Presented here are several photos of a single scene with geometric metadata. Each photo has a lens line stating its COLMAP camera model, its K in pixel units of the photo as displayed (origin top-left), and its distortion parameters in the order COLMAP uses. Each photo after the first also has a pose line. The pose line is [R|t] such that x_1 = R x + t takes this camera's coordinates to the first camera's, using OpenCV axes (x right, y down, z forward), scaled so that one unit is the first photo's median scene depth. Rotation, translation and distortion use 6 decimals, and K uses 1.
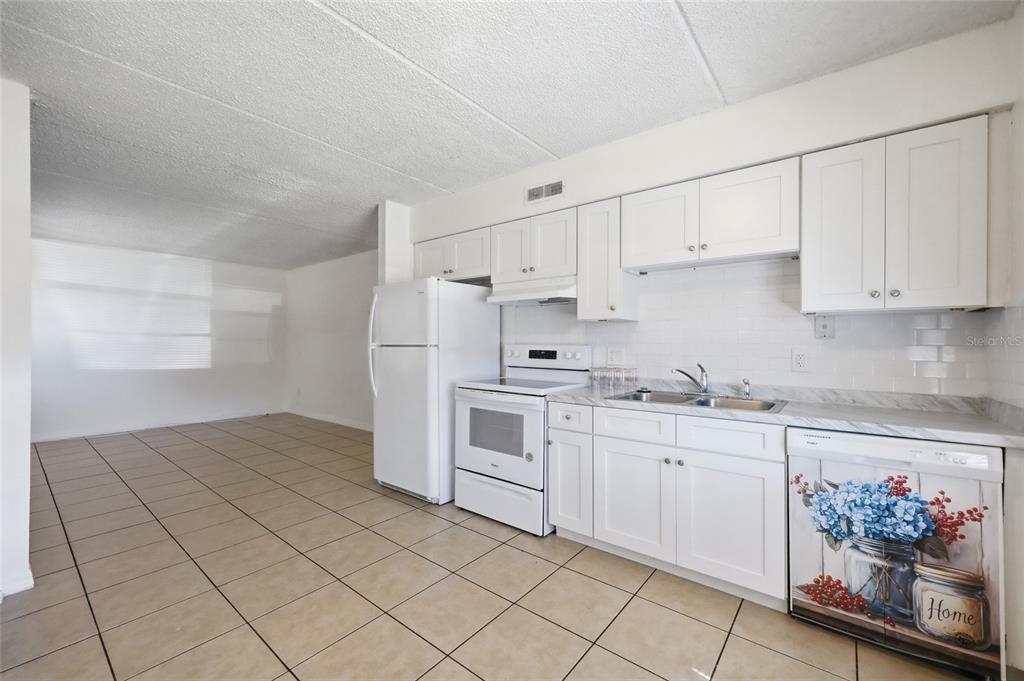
lens RADIAL K [[415.2, 0, 511.3], [0, 415.2, 340.6], [0, 0, 1]] dist [0.001810, -0.001342]
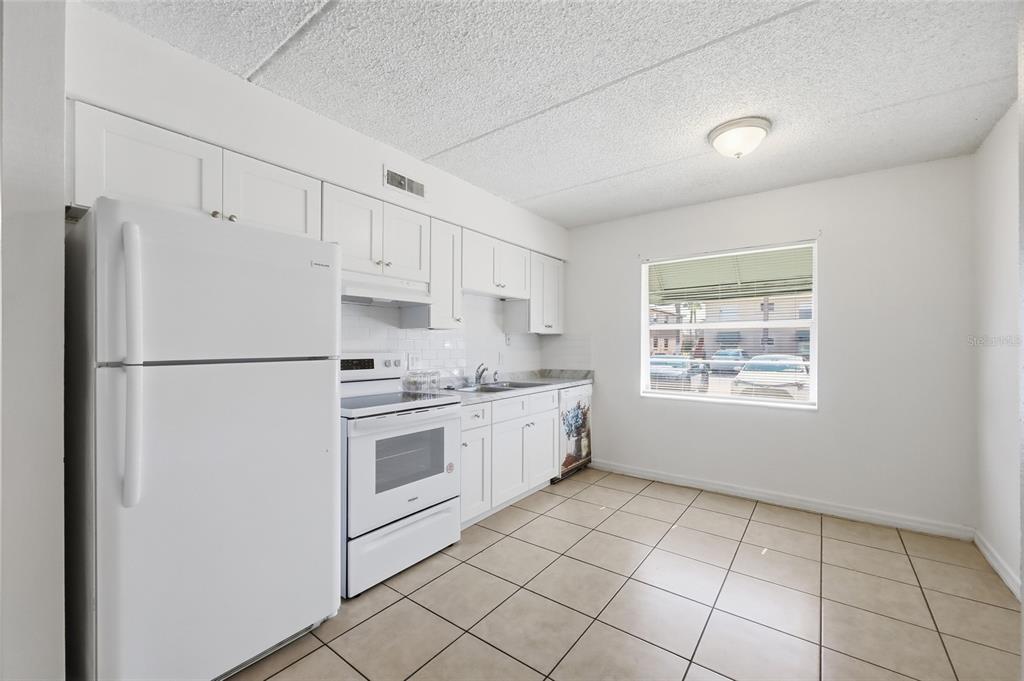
lens RADIAL K [[415.2, 0, 513.3], [0, 415.2, 342.1], [0, 0, 1]] dist [0.001810, -0.001342]
pose [[-0.034373, 0.006044, 0.999391, -1.016388], [-0.003508, 0.999975, -0.006169, -0.008897], [-0.999403, -0.003718, -0.034351, 0.963780]]
